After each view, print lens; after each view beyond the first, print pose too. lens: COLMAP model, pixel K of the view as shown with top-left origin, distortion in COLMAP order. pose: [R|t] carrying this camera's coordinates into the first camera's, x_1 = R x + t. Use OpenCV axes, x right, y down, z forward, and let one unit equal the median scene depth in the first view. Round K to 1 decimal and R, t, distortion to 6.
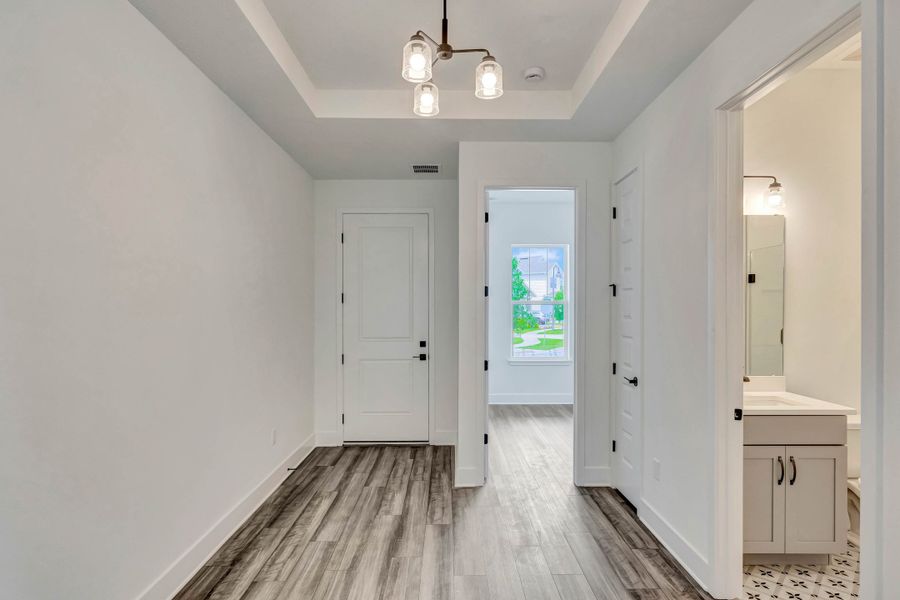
lens RADIAL K [[473.2, 0, 451.8], [0, 473.2, 304.5], [0, 0, 1]] dist [-0.001923, -0.000473]
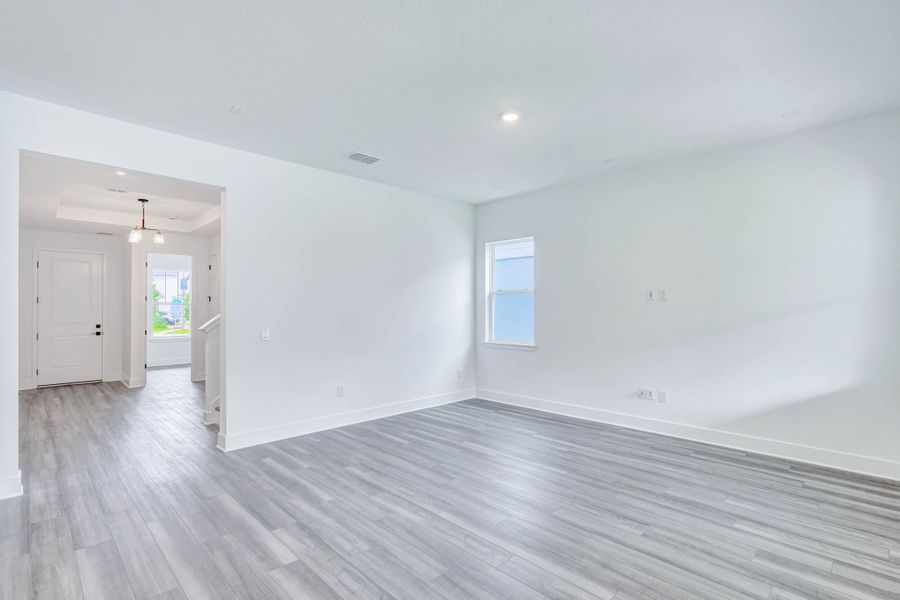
lens RADIAL K [[436.4, 0, 449.7], [0, 436.4, 304.7], [0, 0, 1]] dist [0.000991, 0.000258]
pose [[0.726424, 0.003850, 0.687236, -0.232253], [-0.002593, 0.999993, -0.002862, 0.002421], [-0.687242, 0.000297, 0.726428, -1.132626]]
